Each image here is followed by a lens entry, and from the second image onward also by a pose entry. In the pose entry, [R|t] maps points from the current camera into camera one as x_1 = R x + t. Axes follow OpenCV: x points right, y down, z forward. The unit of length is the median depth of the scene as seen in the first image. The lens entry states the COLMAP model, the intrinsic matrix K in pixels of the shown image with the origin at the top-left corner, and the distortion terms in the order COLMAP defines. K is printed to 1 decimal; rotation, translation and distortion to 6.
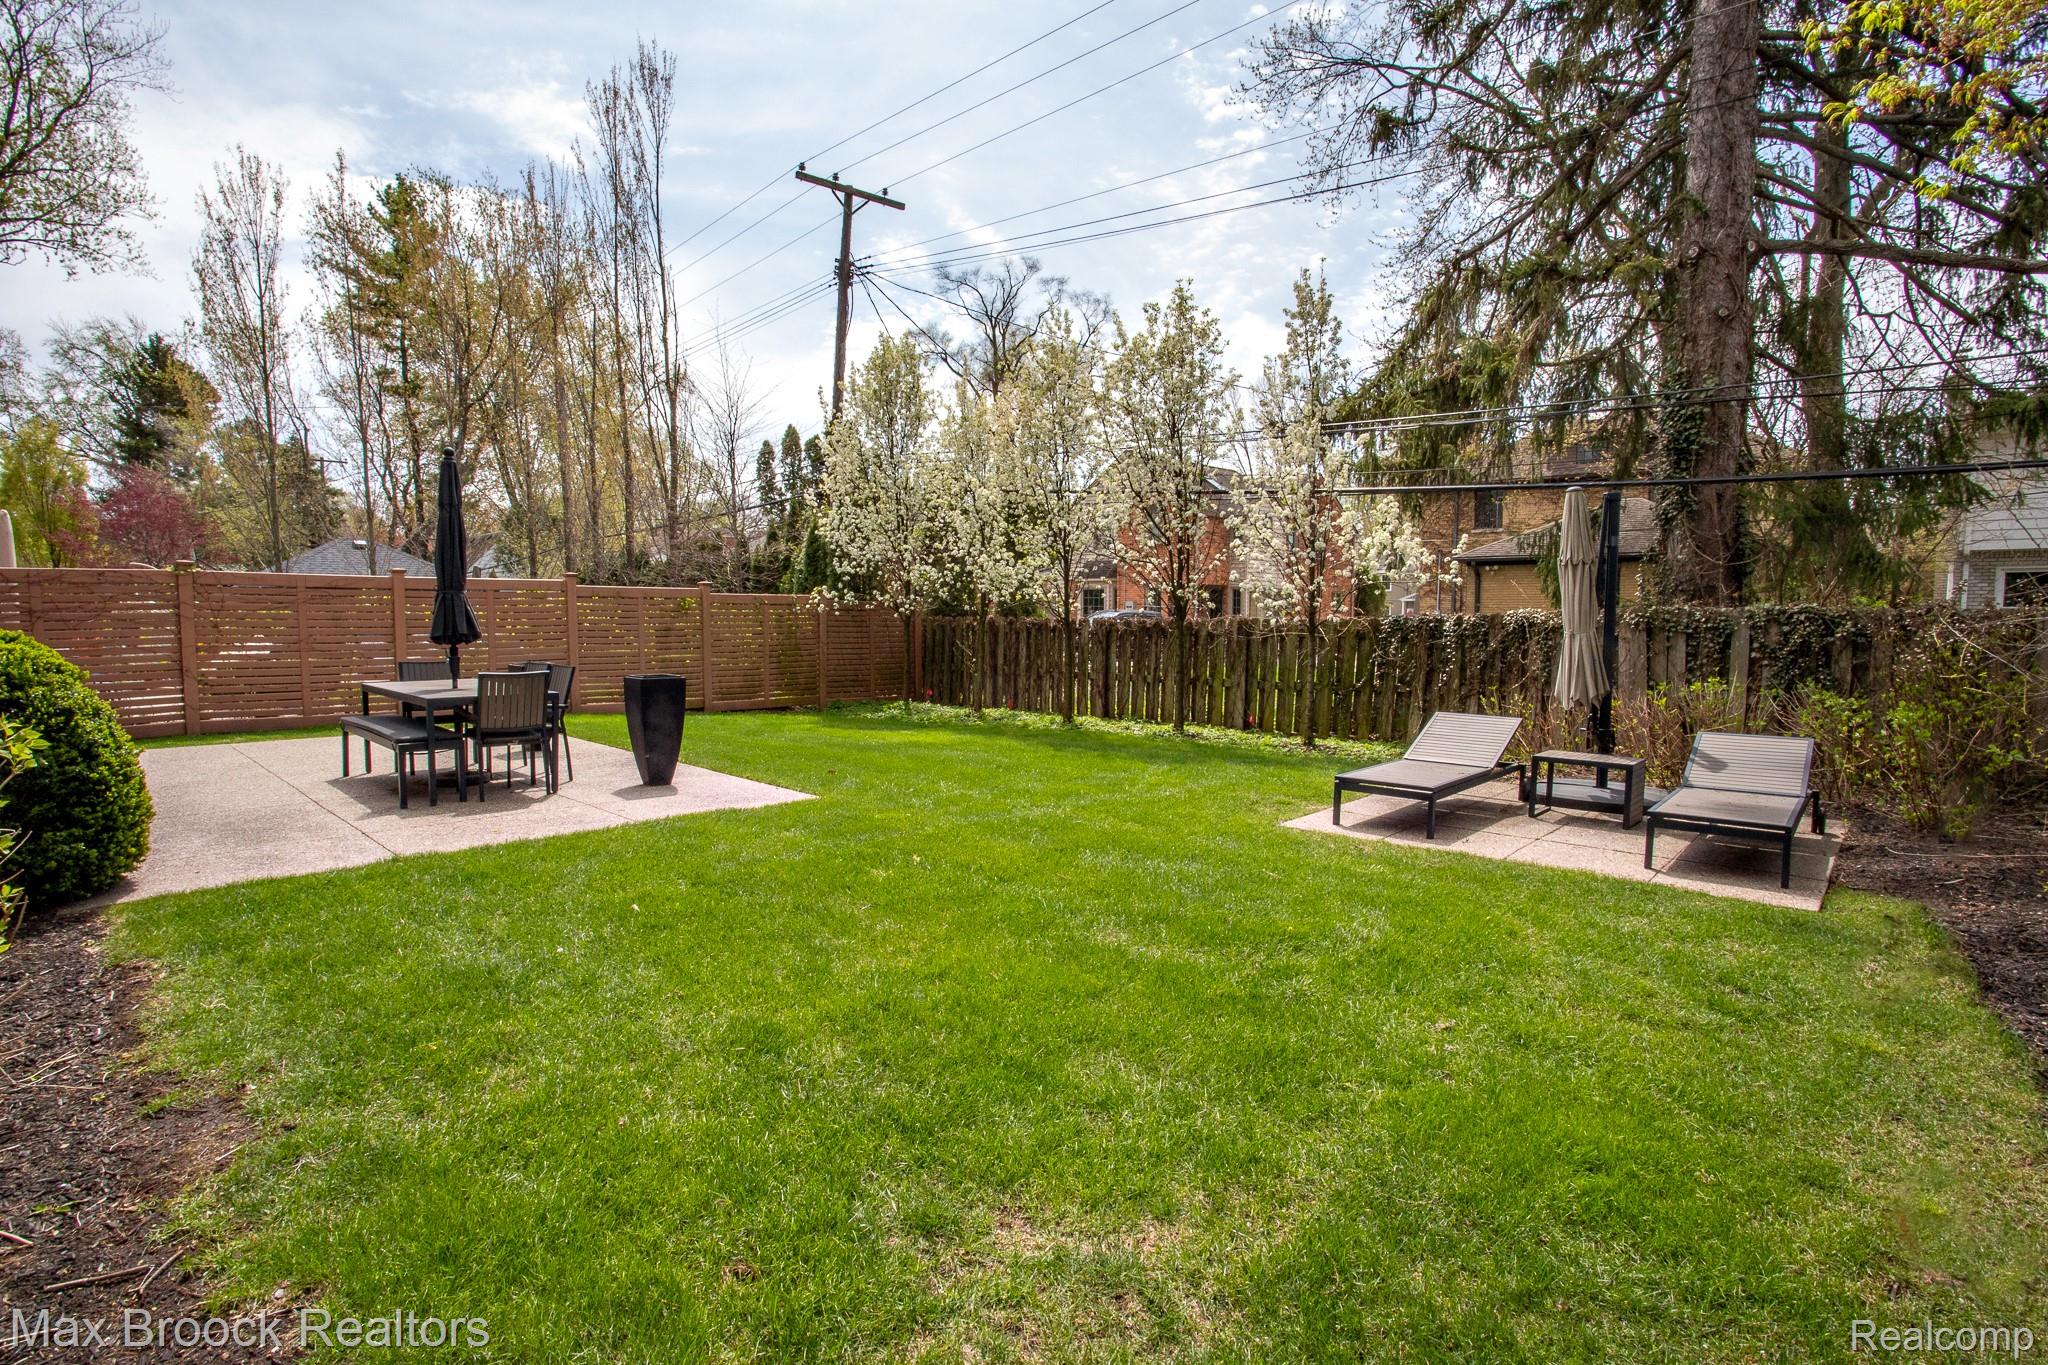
lens RADIAL K [[1003.5, 0, 1024.8], [0, 1003.5, 666.9], [0, 0, 1]] dist [-0.058056, 0.030577]
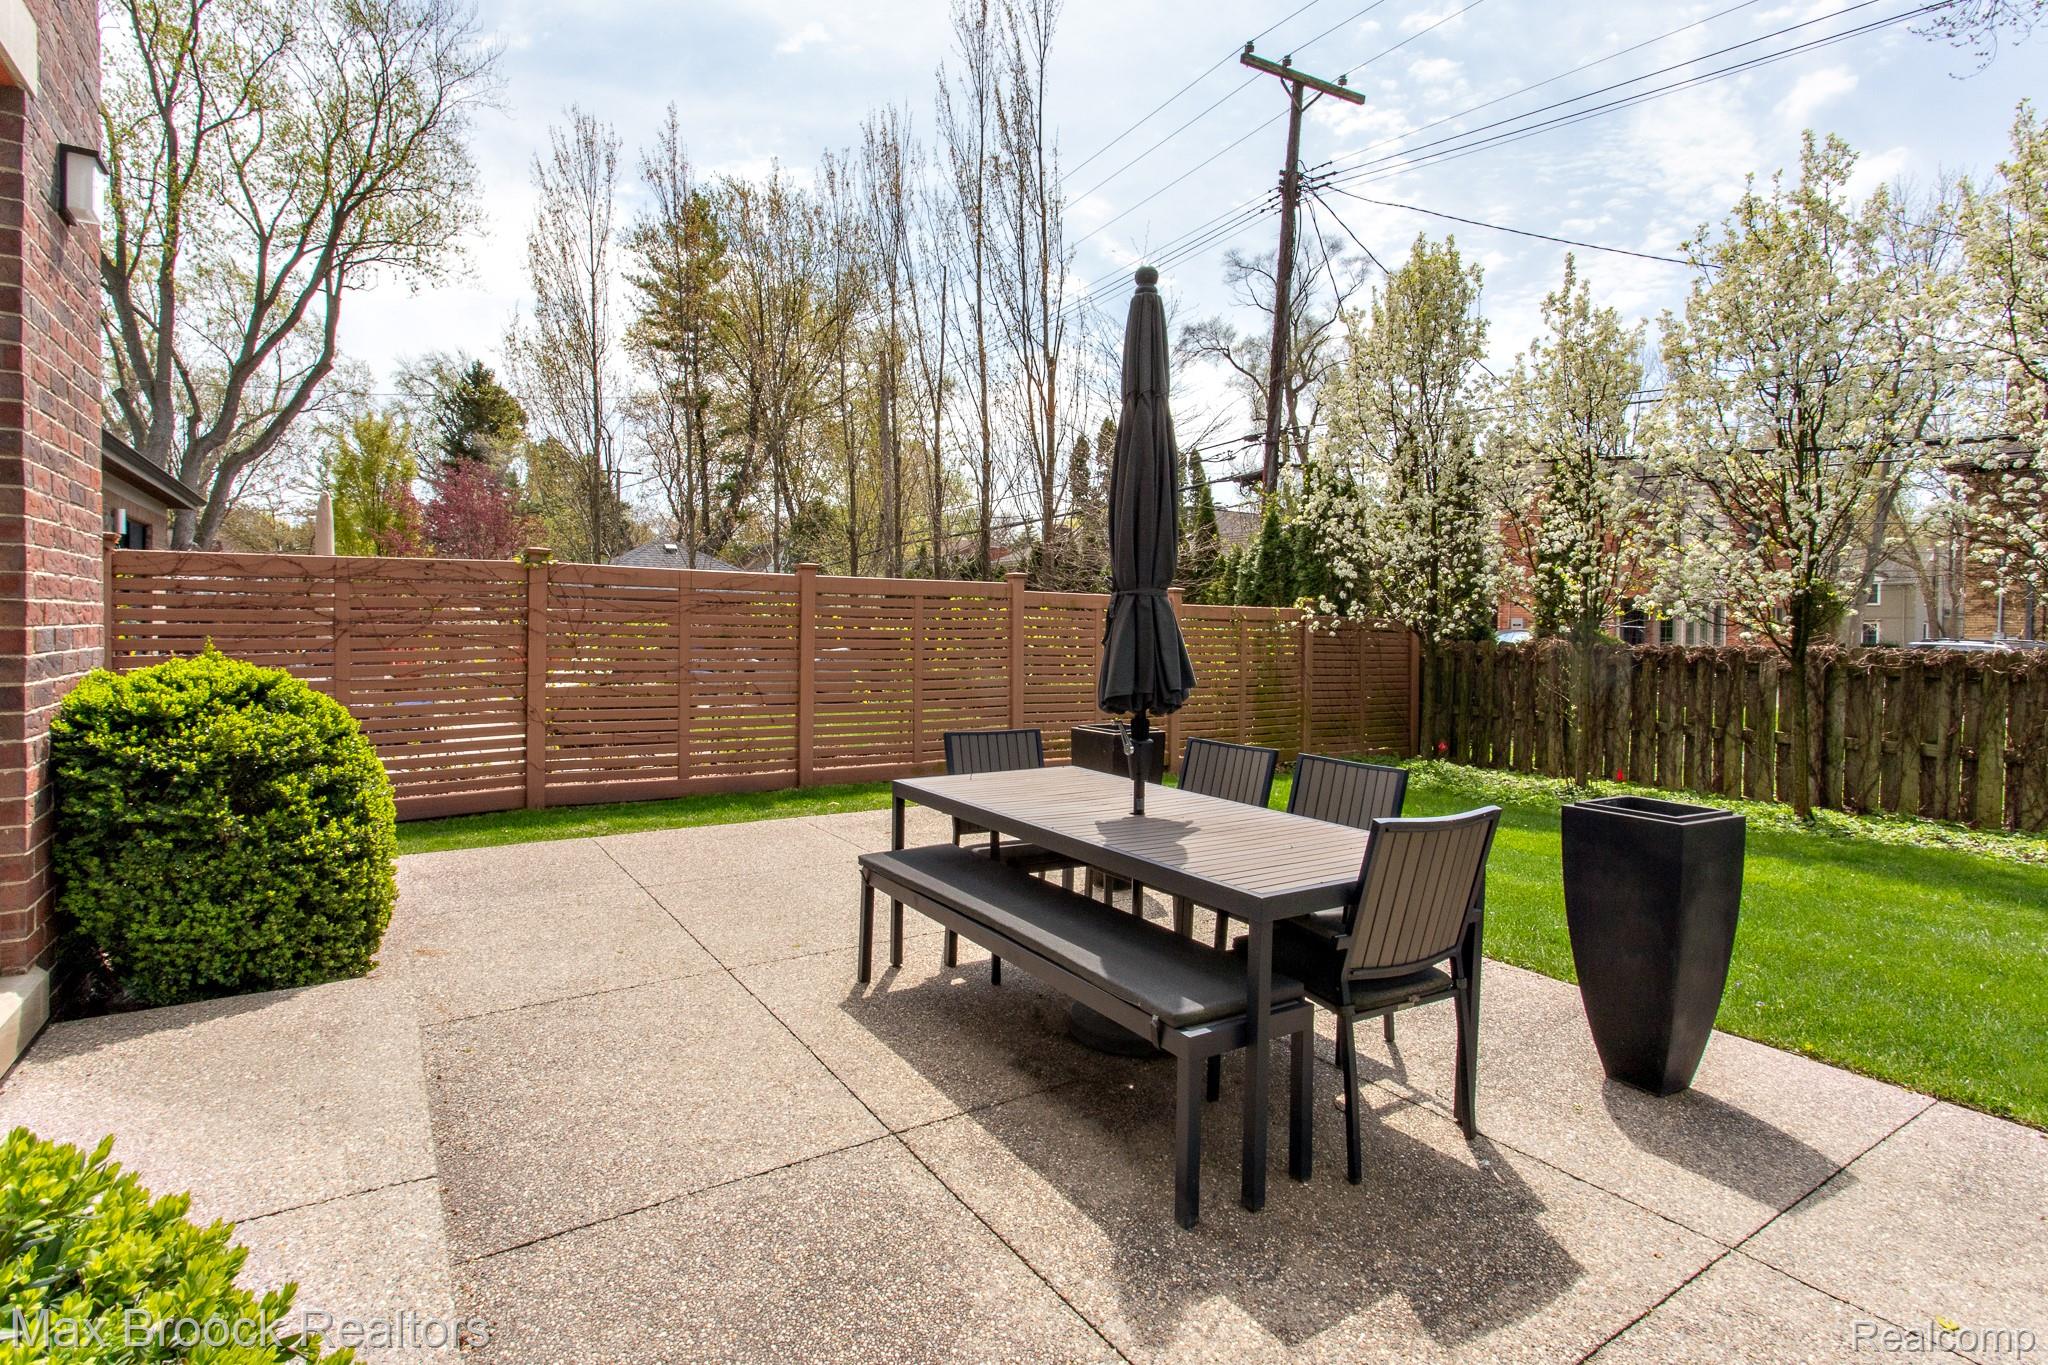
lens RADIAL K [[978.4, 0, 1026.2], [0, 978.4, 645.4], [0, 0, 1]] dist [0.001537, 0.000396]
pose [[0.978924, 0.018137, -0.203417, -0.195446], [-0.025745, 0.999062, -0.034817, -0.011861], [0.202595, 0.039320, 0.978473, 0.207748]]
